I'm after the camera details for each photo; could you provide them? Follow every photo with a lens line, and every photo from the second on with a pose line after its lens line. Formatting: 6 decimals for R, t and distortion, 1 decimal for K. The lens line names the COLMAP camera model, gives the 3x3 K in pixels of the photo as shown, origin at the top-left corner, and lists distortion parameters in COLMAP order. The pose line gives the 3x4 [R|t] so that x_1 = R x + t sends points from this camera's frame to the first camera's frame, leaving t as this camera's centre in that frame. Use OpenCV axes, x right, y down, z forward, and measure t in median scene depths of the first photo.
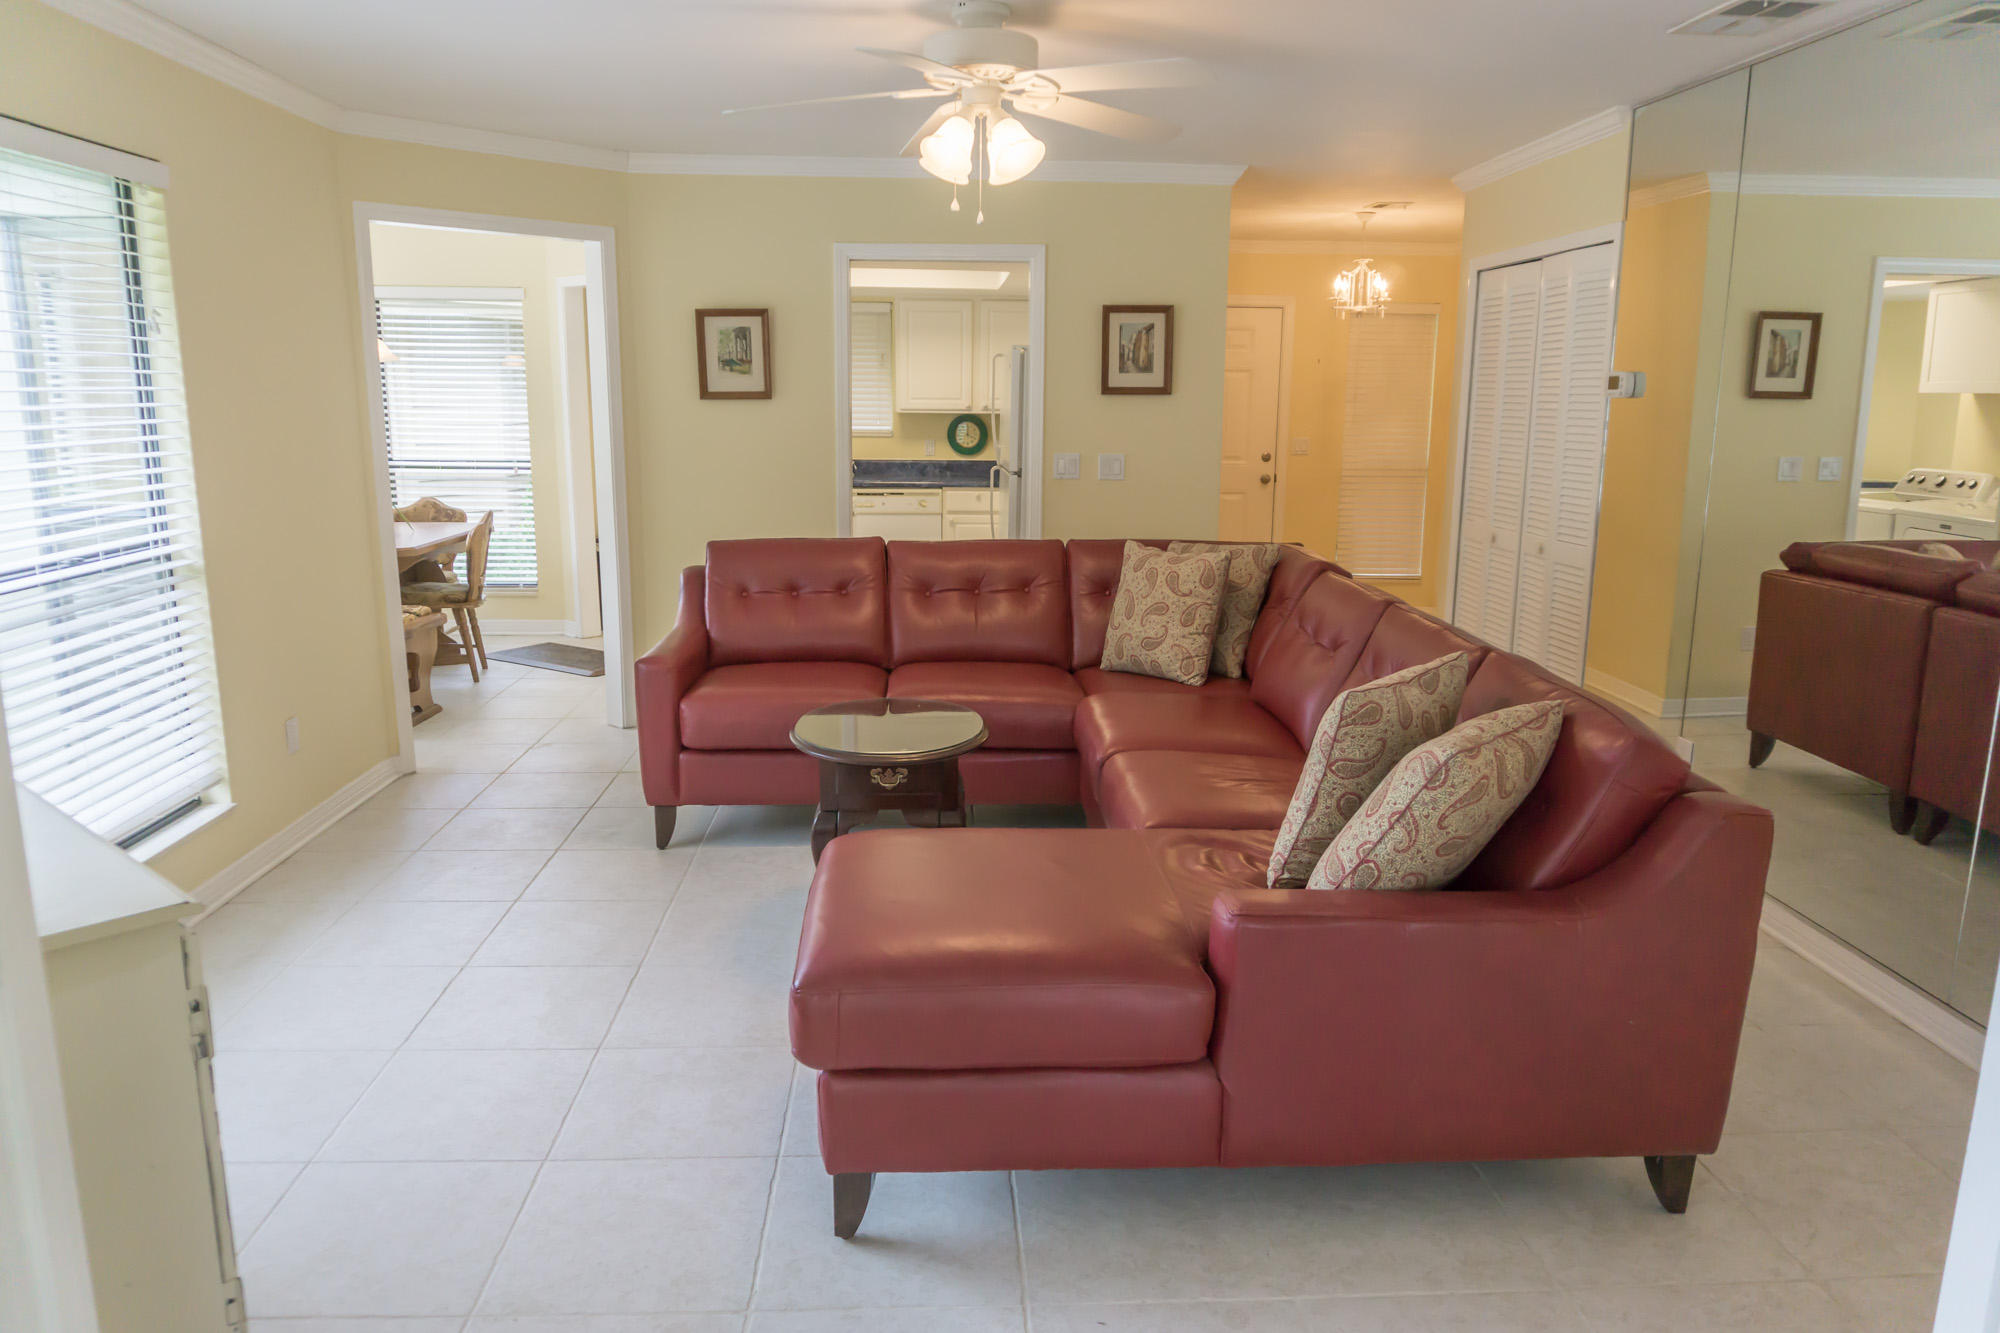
lens RADIAL K [[1339.9, 0, 998.8], [0, 1339.9, 658.6], [0, 0, 1]] dist [-0.022454, -0.001358]
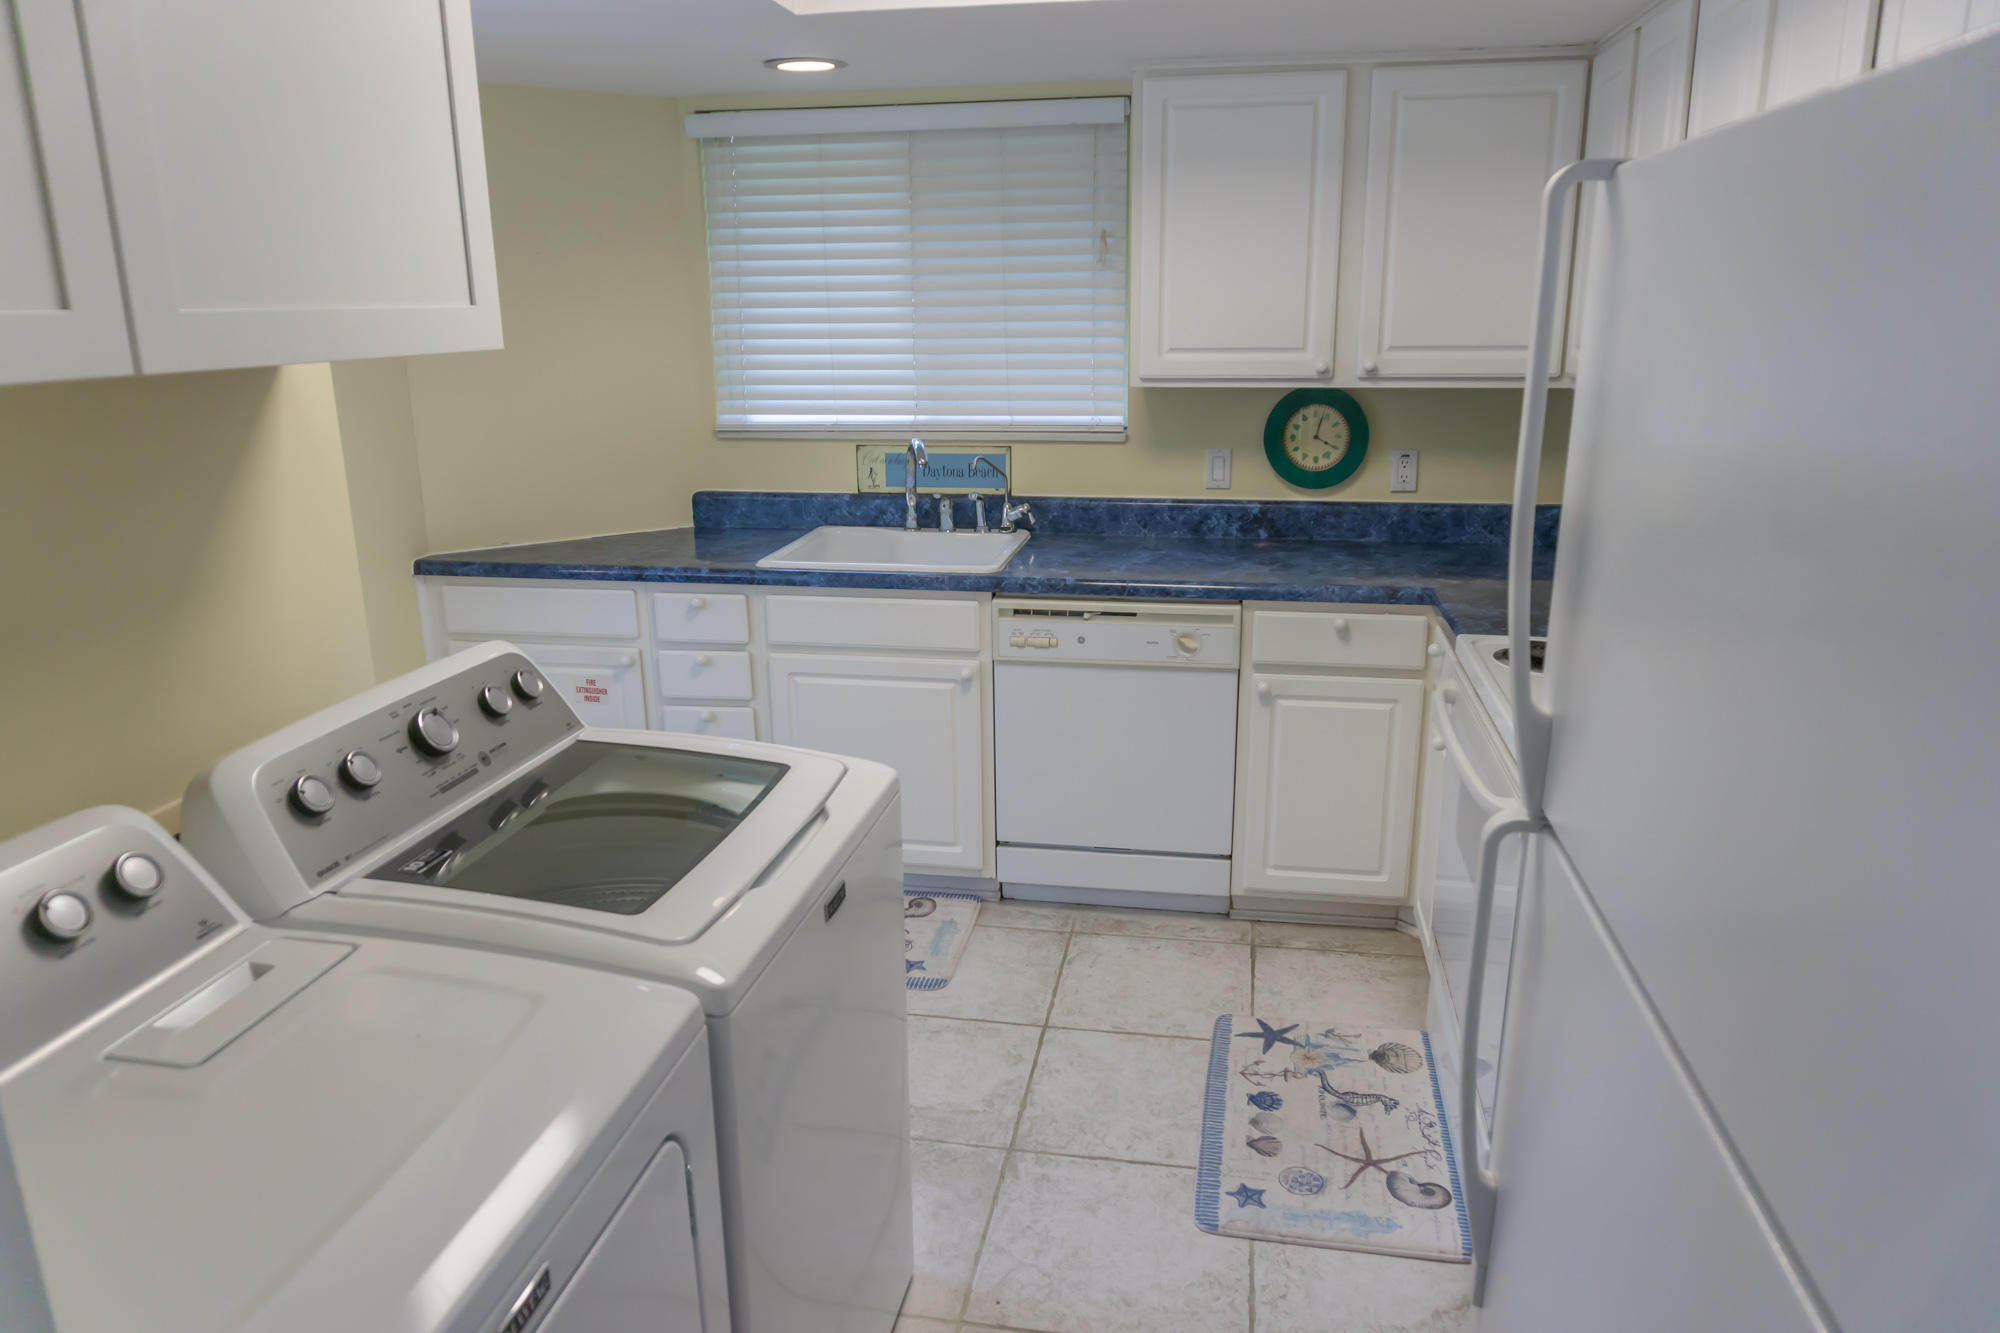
lens RADIAL K [[1339.9, 0, 993.2], [0, 1339.9, 667.2], [0, 0, 1]] dist [-0.022454, -0.001358]
pose [[0.972226, 0.040702, -0.230476, -0.022606], [-0.024467, 0.997041, 0.072868, -0.127904], [0.232760, -0.065205, 0.970346, 0.600651]]
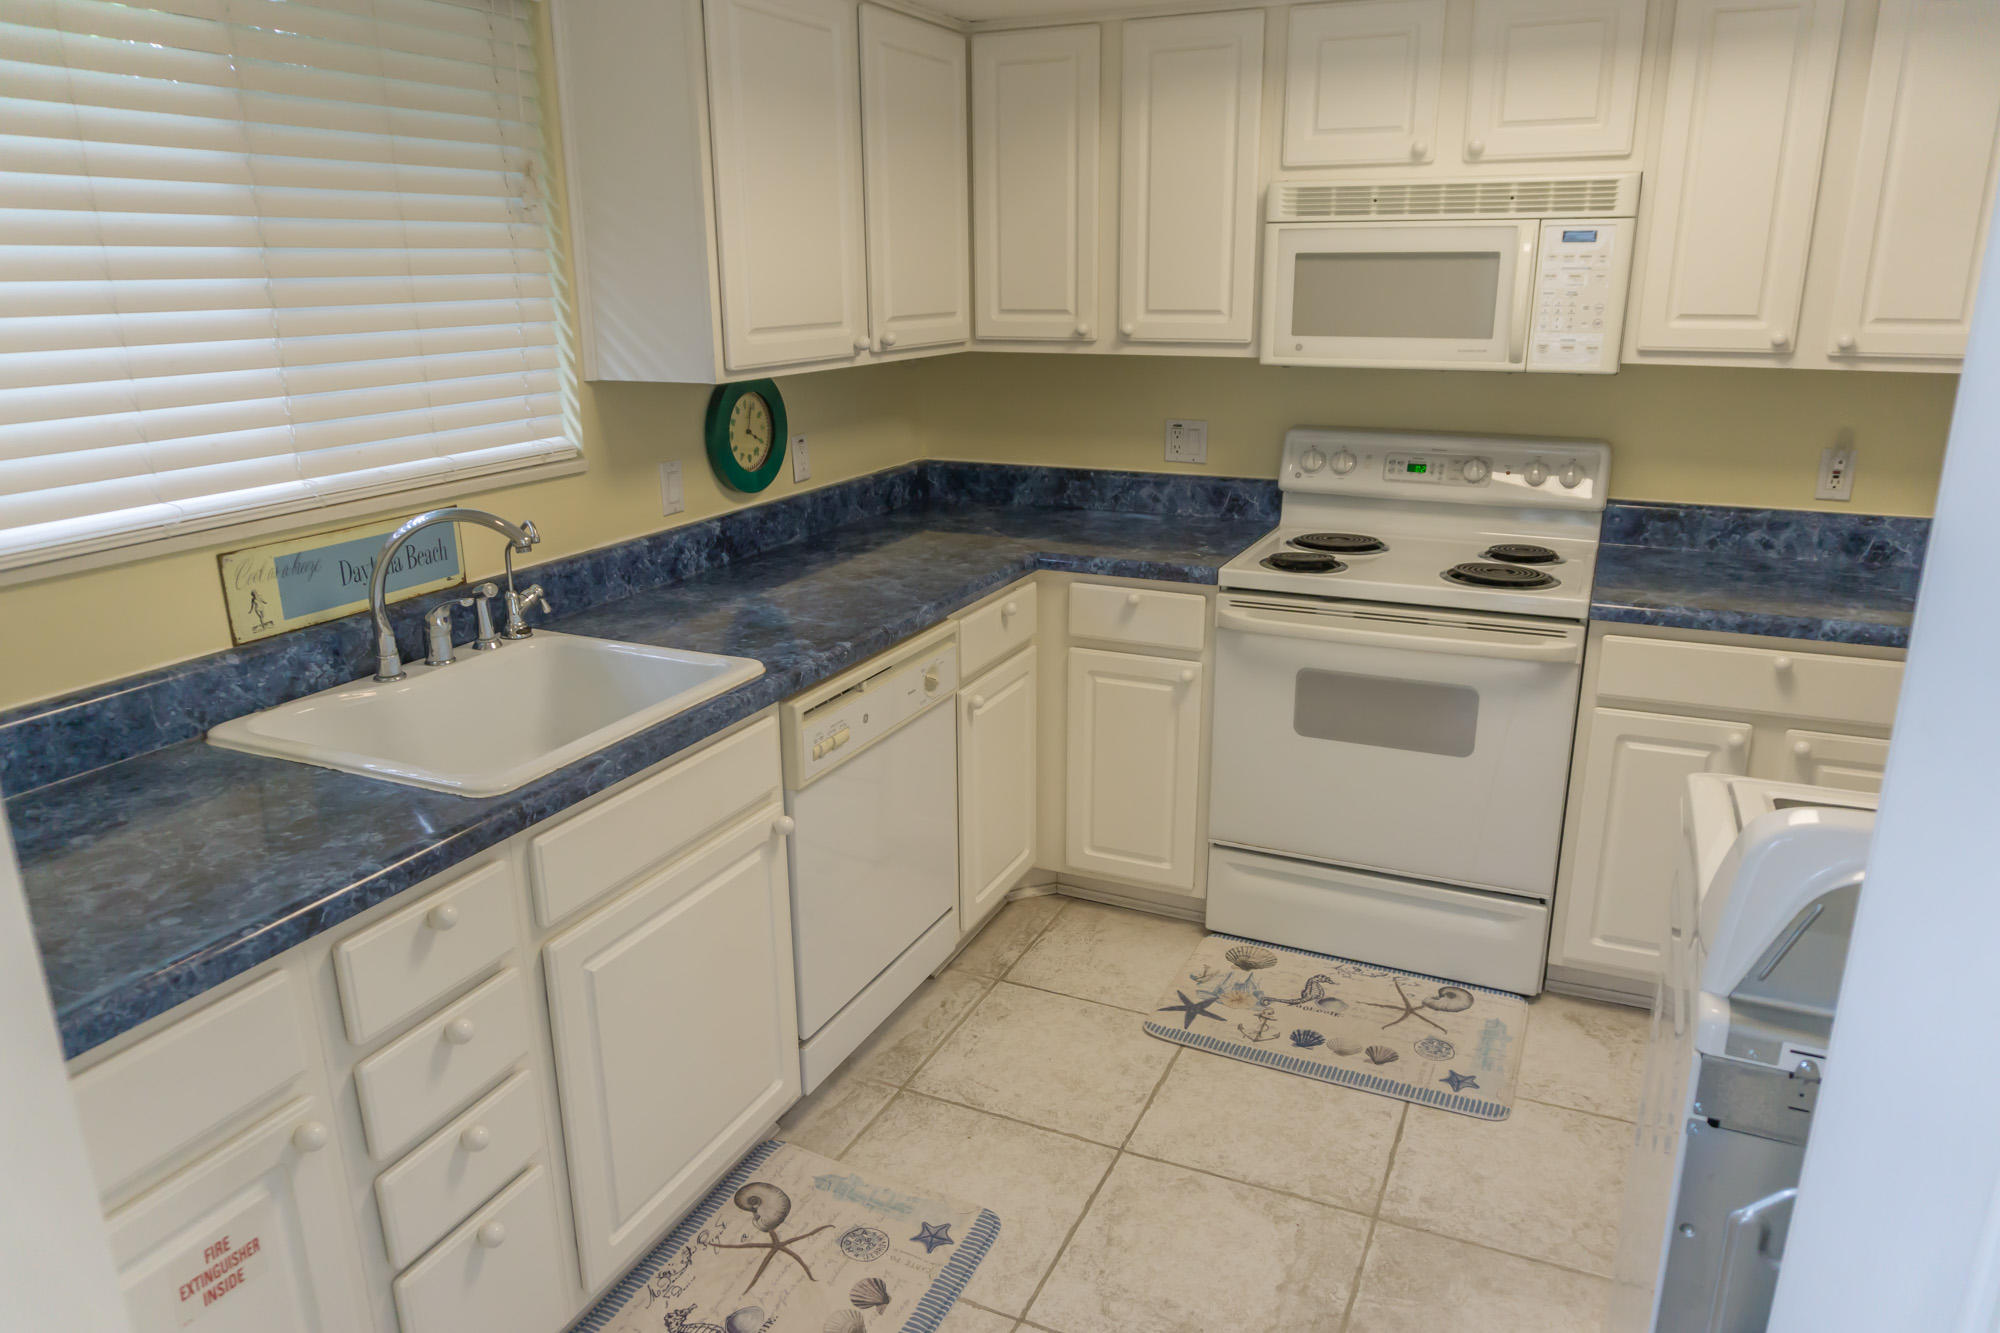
lens RADIAL K [[1339.9, 0, 993.6], [0, 1339.9, 668.0], [0, 0, 1]] dist [-0.022454, -0.001358]
pose [[0.461030, -0.267355, 0.846152, -0.293585], [0.188025, 0.961315, 0.201296, -0.168317], [-0.867236, 0.066294, 0.493465, 0.797936]]
